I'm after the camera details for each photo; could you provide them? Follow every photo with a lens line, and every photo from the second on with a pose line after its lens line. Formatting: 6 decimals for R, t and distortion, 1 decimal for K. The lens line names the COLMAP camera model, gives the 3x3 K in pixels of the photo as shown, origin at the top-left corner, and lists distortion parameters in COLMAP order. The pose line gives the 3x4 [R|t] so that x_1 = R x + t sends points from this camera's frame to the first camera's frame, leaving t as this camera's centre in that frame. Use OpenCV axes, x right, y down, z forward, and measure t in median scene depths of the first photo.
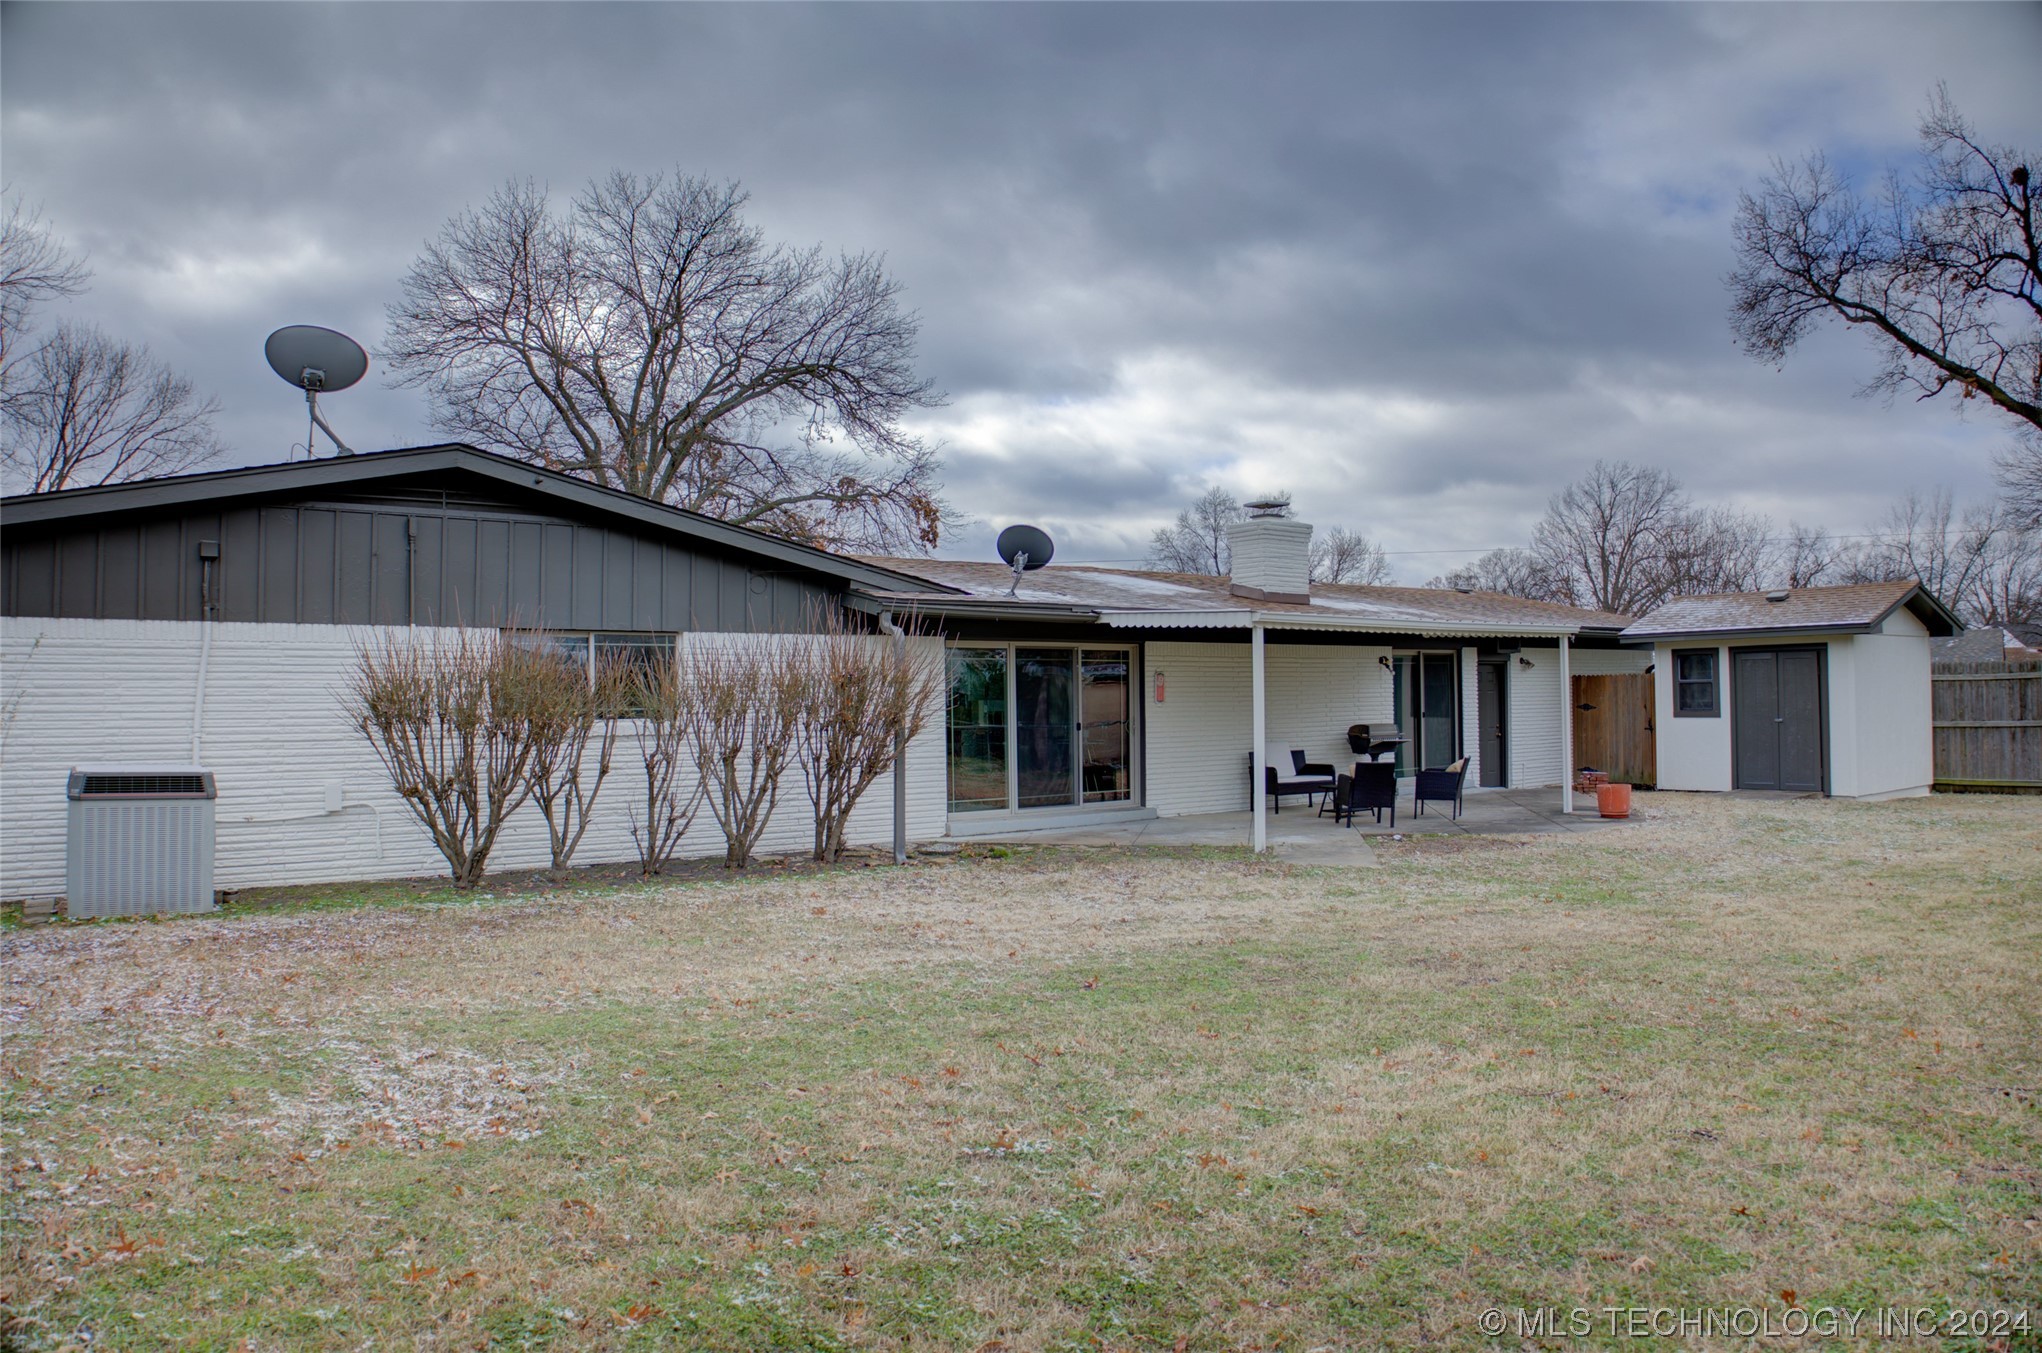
lens RADIAL K [[1394.0, 0, 1027.4], [0, 1394.0, 683.8], [0, 0, 1]] dist [-0.114064, 0.027325]
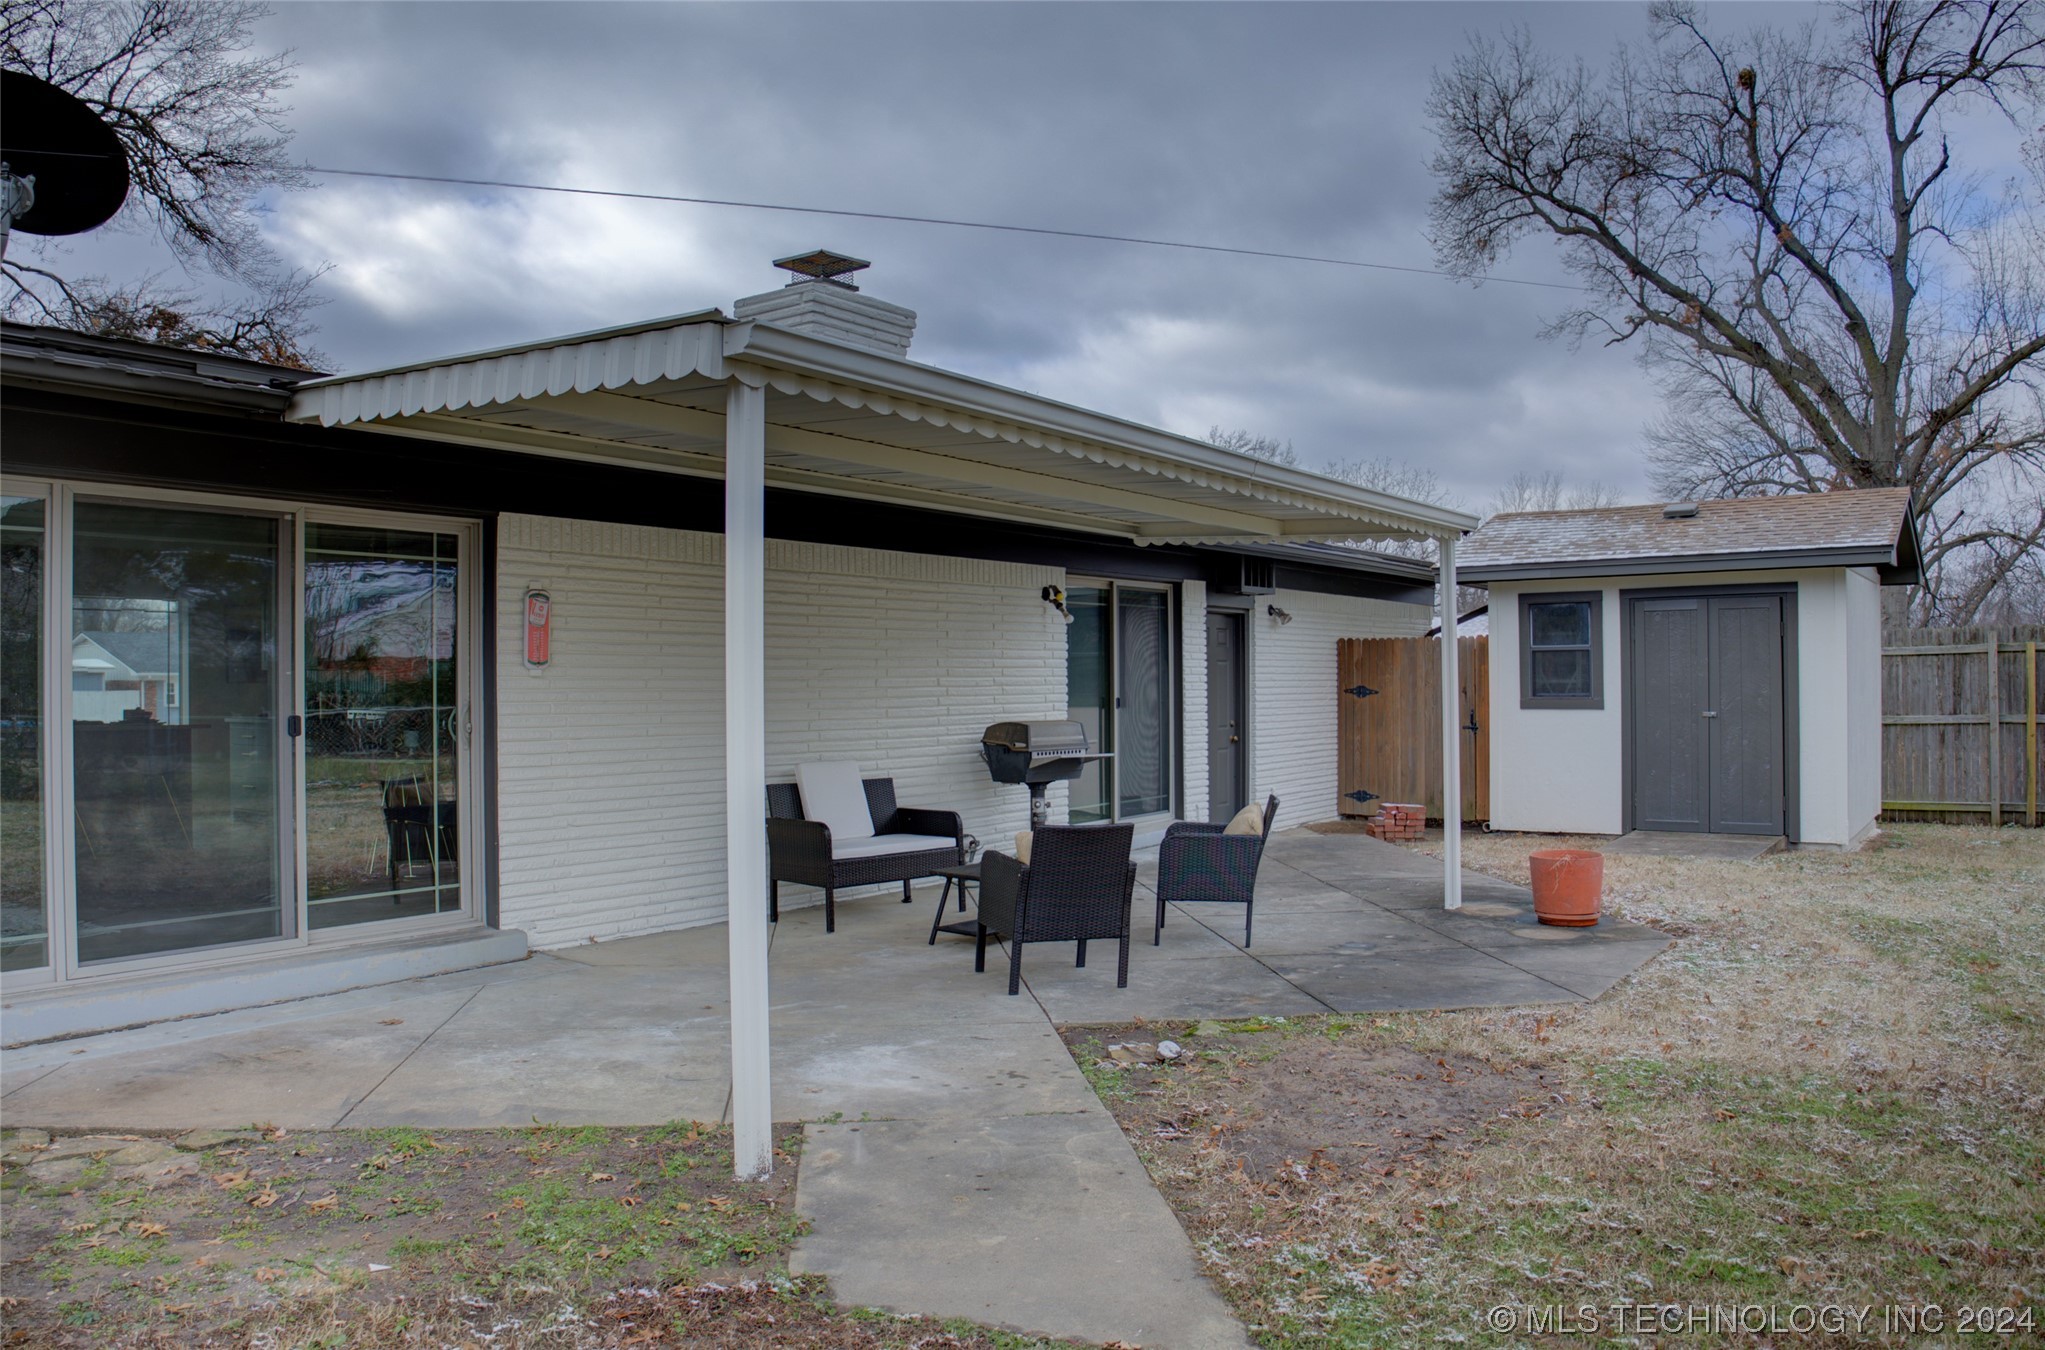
lens RADIAL K [[1473.5, 0, 1065.5], [0, 1473.5, 679.7], [0, 0, 1]] dist [-0.086615, 0.010383]
pose [[0.950065, 0.007168, 0.311969, 0.089889], [-0.008124, 0.999965, 0.001767, 0.012630], [-0.311945, -0.004214, 0.950091, 0.459292]]
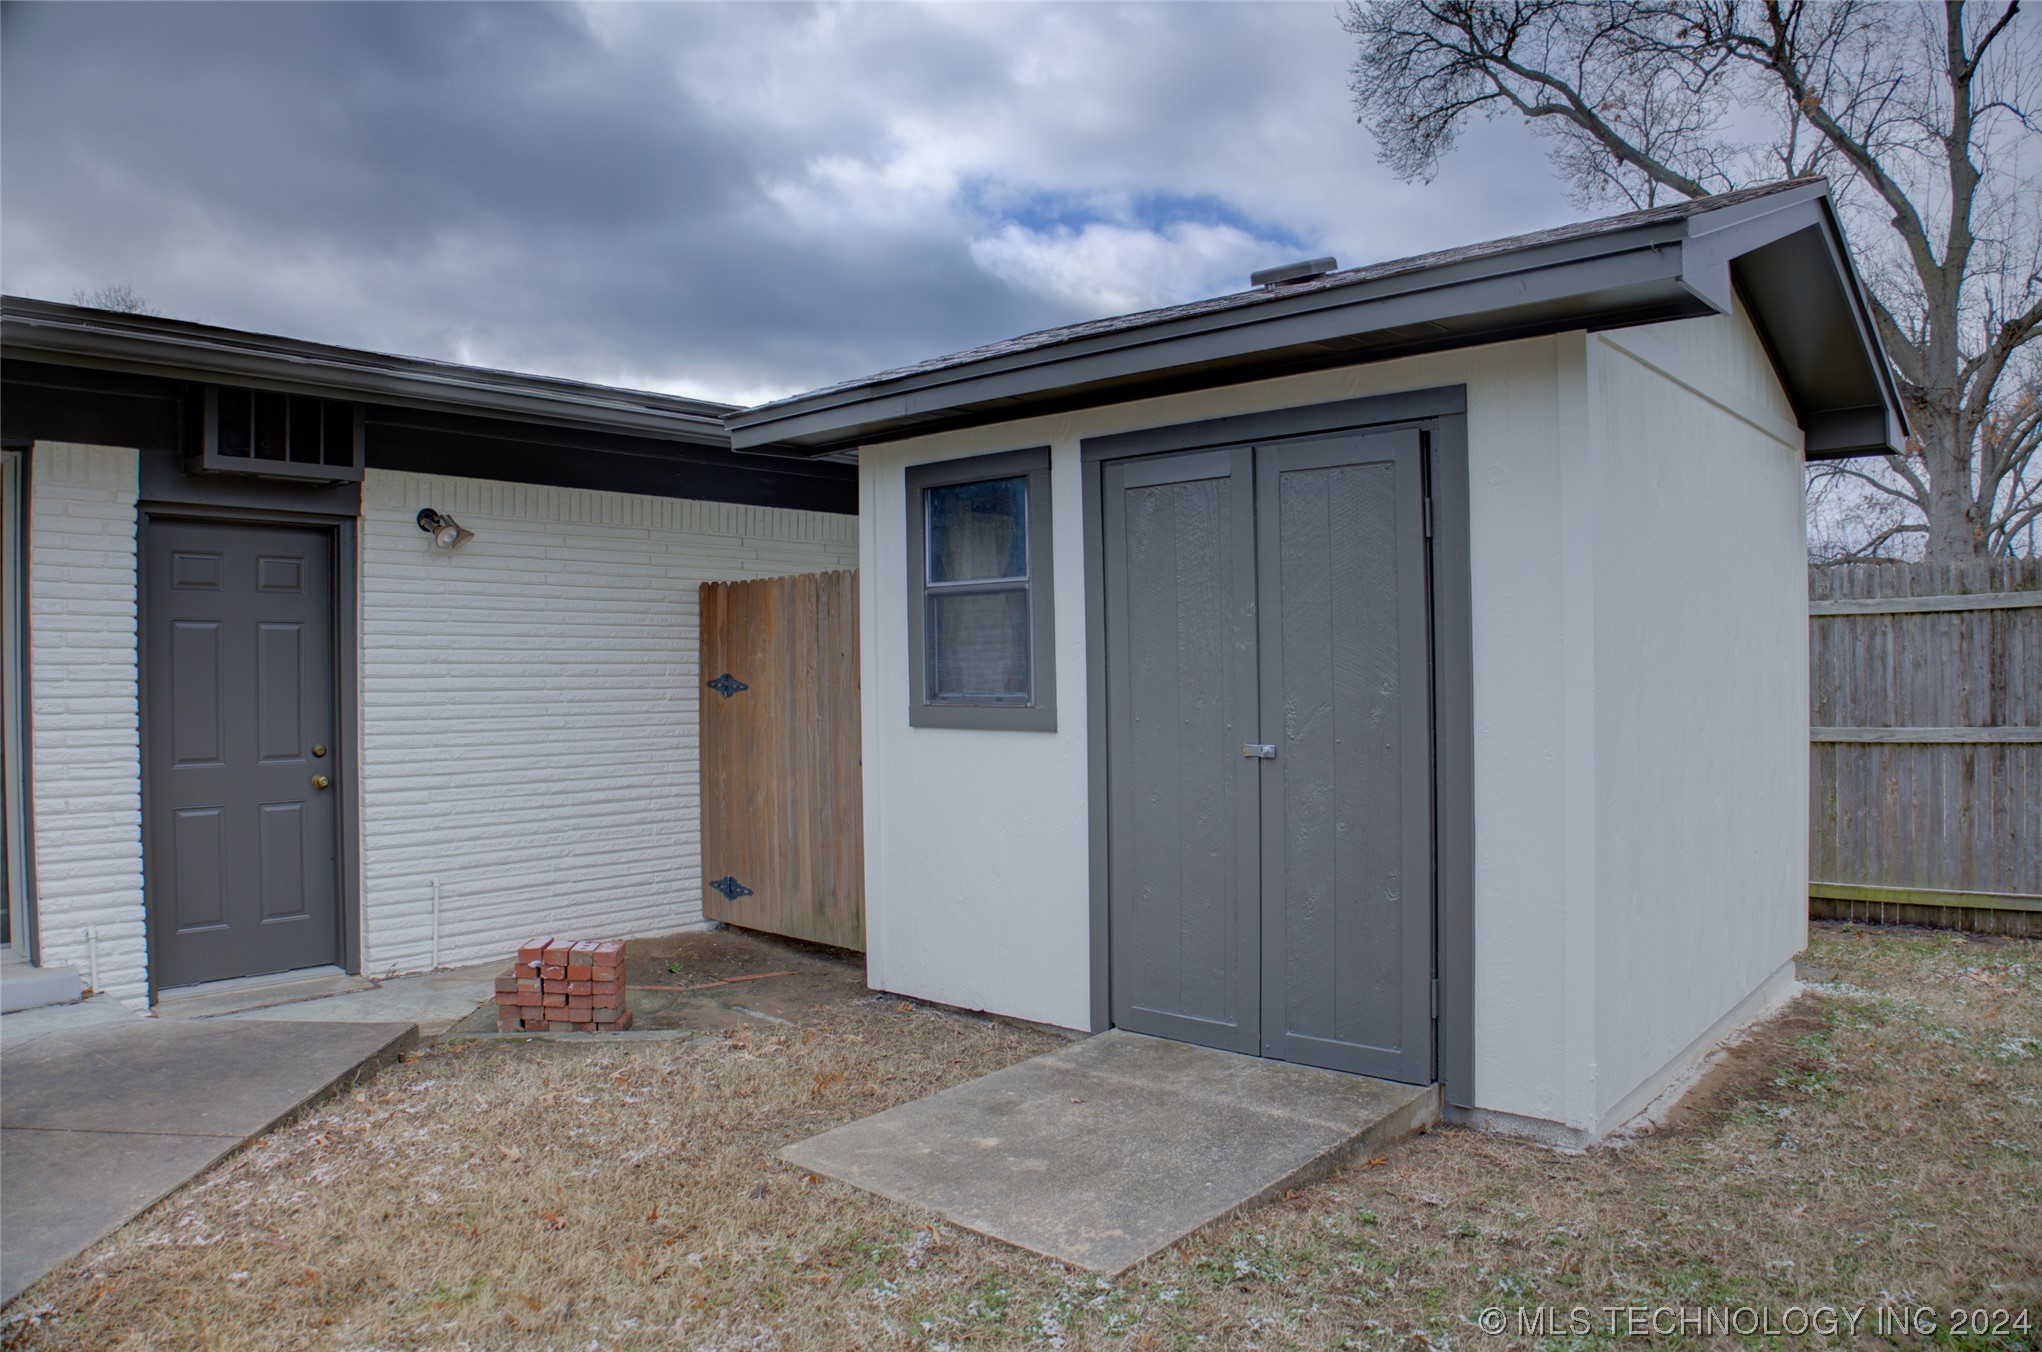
lens RADIAL K [[1394.0, 0, 1043.3], [0, 1394.0, 672.6], [0, 0, 1]] dist [-0.114064, 0.027325]
pose [[0.975932, 0.003851, 0.218042, 0.442427], [-0.006219, 0.999929, 0.010176, 0.011624], [-0.217987, -0.011287, 0.975886, 0.734630]]
